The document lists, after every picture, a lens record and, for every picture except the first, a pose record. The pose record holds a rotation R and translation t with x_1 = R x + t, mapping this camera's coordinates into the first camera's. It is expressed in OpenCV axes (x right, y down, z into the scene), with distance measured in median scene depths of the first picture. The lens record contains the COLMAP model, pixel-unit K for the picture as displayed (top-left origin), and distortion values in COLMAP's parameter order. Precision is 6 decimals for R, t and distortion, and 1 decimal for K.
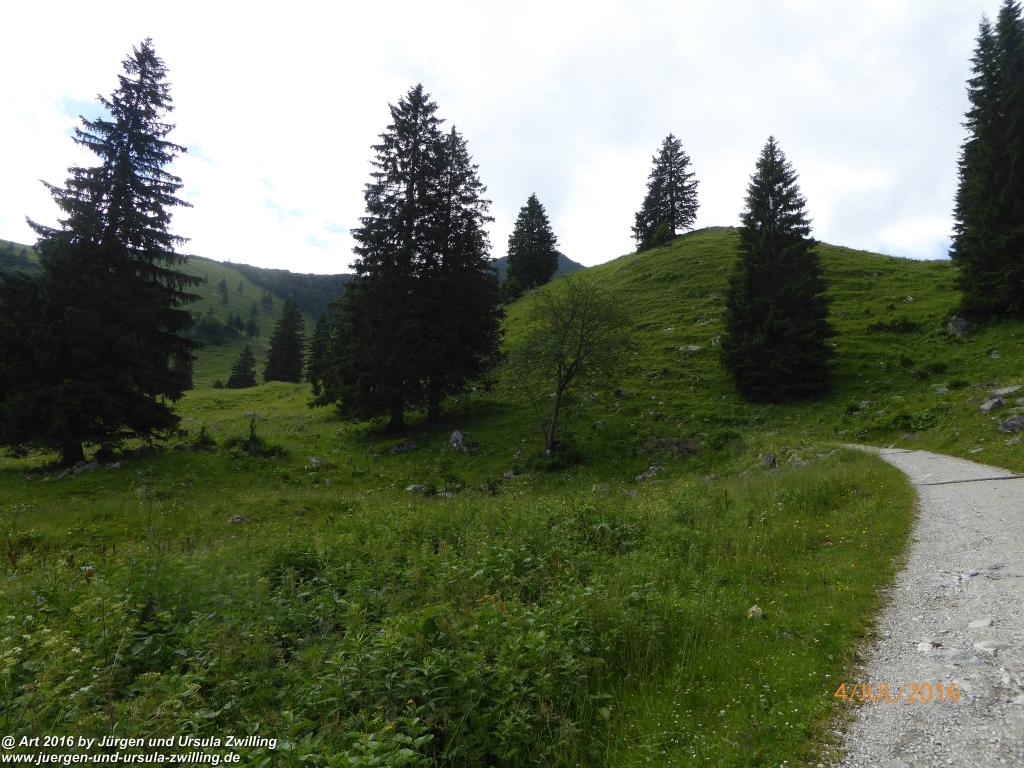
lens RADIAL K [[928.6, 0, 512.0], [0, 928.6, 384.0], [0, 0, 1]] dist [0.007042, -0.001727]
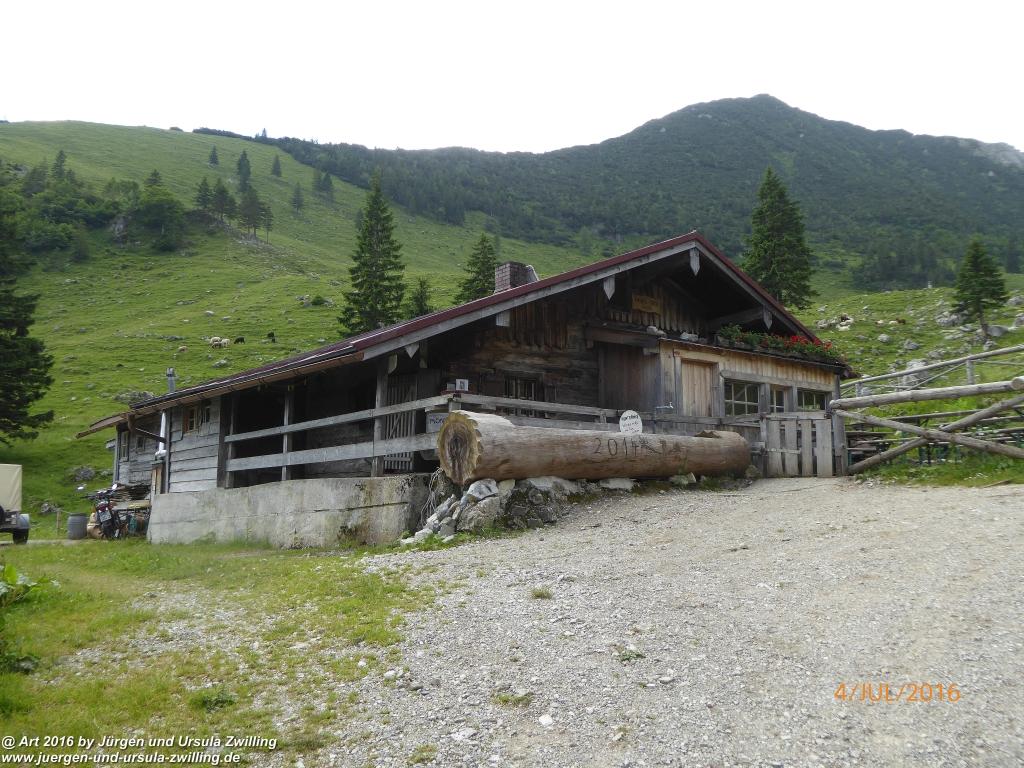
lens RADIAL K [[864.4, 0, 514.3], [0, 864.4, 385.5], [0, 0, 1]] dist [0.011145, -0.011502]
pose [[0.989769, -0.071636, -0.123392, -0.116688], [0.081620, 0.993618, 0.077849, -0.000480], [0.117028, -0.087124, 0.989300, 0.609921]]
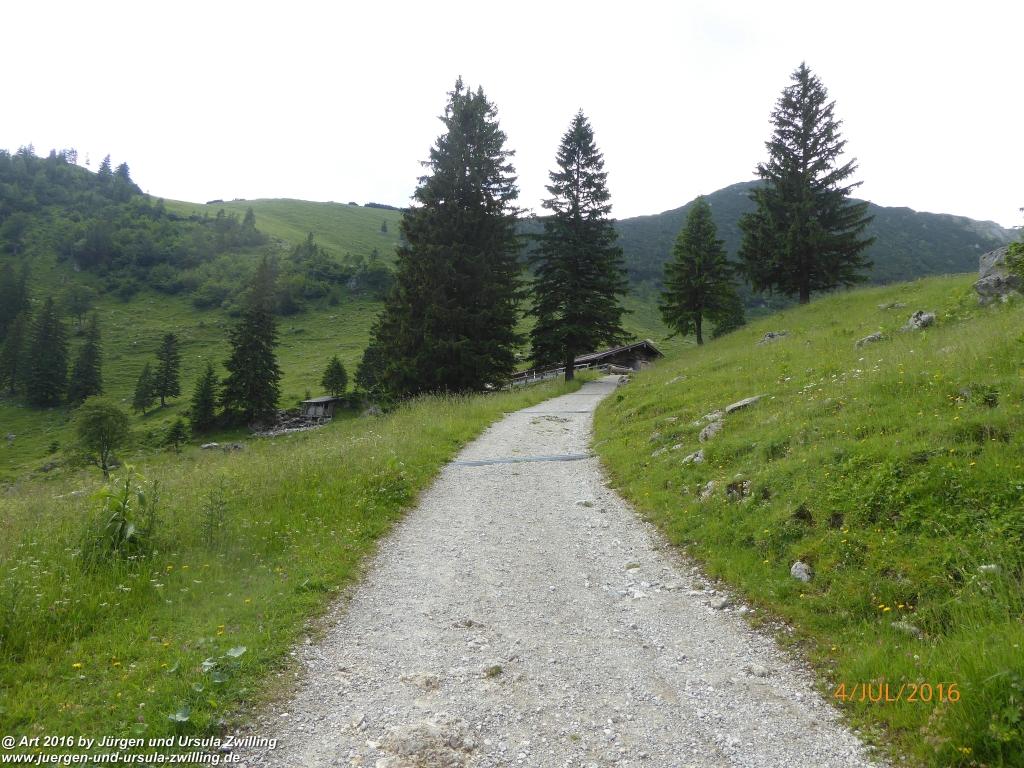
lens RADIAL K [[774.5, 0, 514.1], [0, 774.5, 408.7], [0, 0, 1]] dist [-0.053793, -0.001714]
pose [[0.978274, -0.026199, -0.205654, -0.105573], [0.043179, 0.995977, 0.078516, -0.003242], [0.202770, -0.085690, 0.975470, 0.444409]]
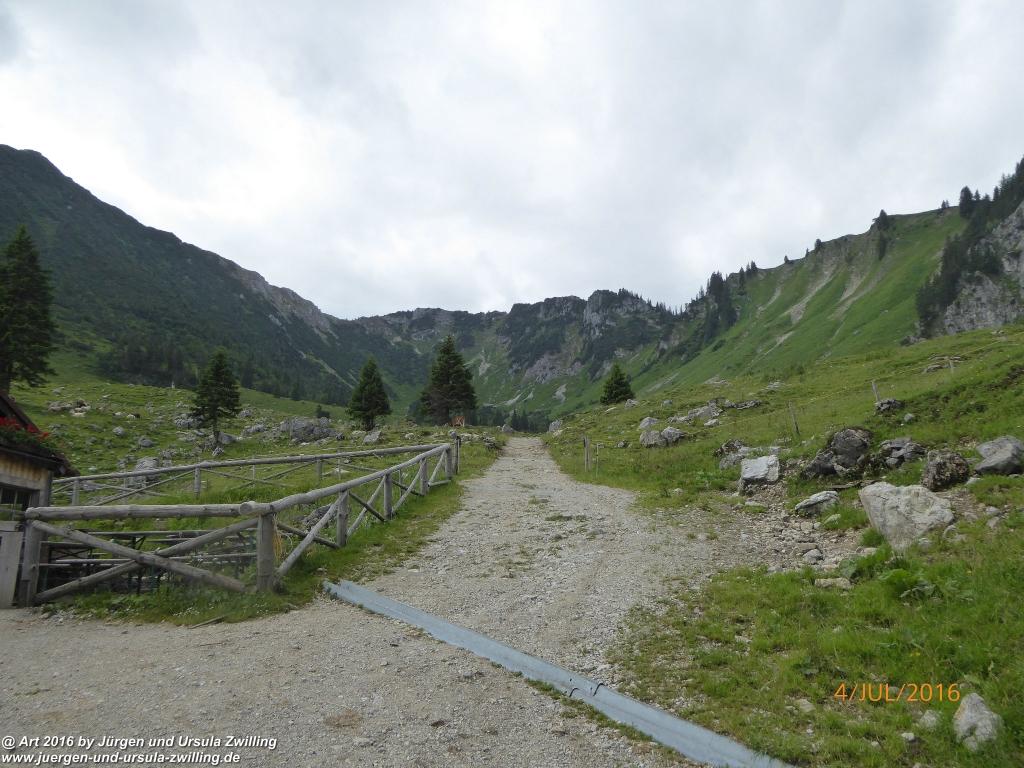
lens RADIAL K [[864.4, 0, 514.3], [0, 864.4, 385.5], [0, 0, 1]] dist [0.011145, -0.011502]
pose [[0.757417, 0.100931, 0.645084, -0.115170], [-0.100317, 0.994238, -0.037774, -0.000479], [-0.645179, -0.036102, 0.763178, 0.614205]]
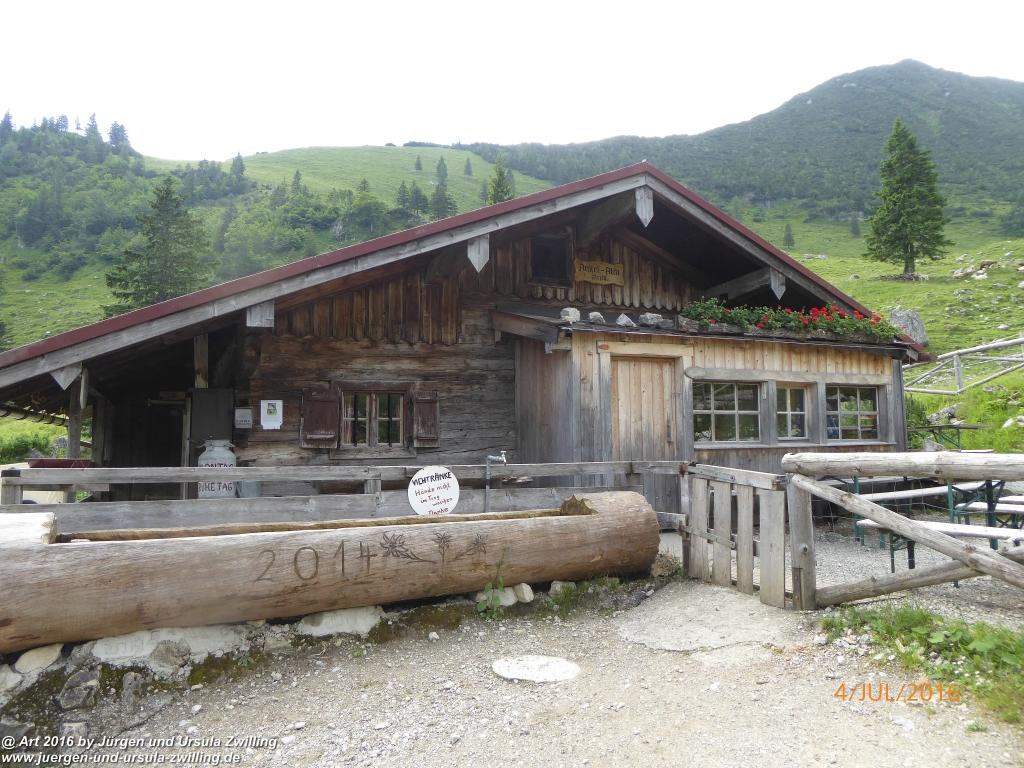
lens RADIAL K [[717.9, 0, 512.0], [0, 717.9, 384.0], [0, 0, 1]] dist [-0.029157, 0.003560]
pose [[0.930459, -0.087606, -0.355767, -0.109786], [0.134739, 0.984768, 0.109896, 0.000020], [0.340721, -0.150189, 0.928091, 0.626972]]
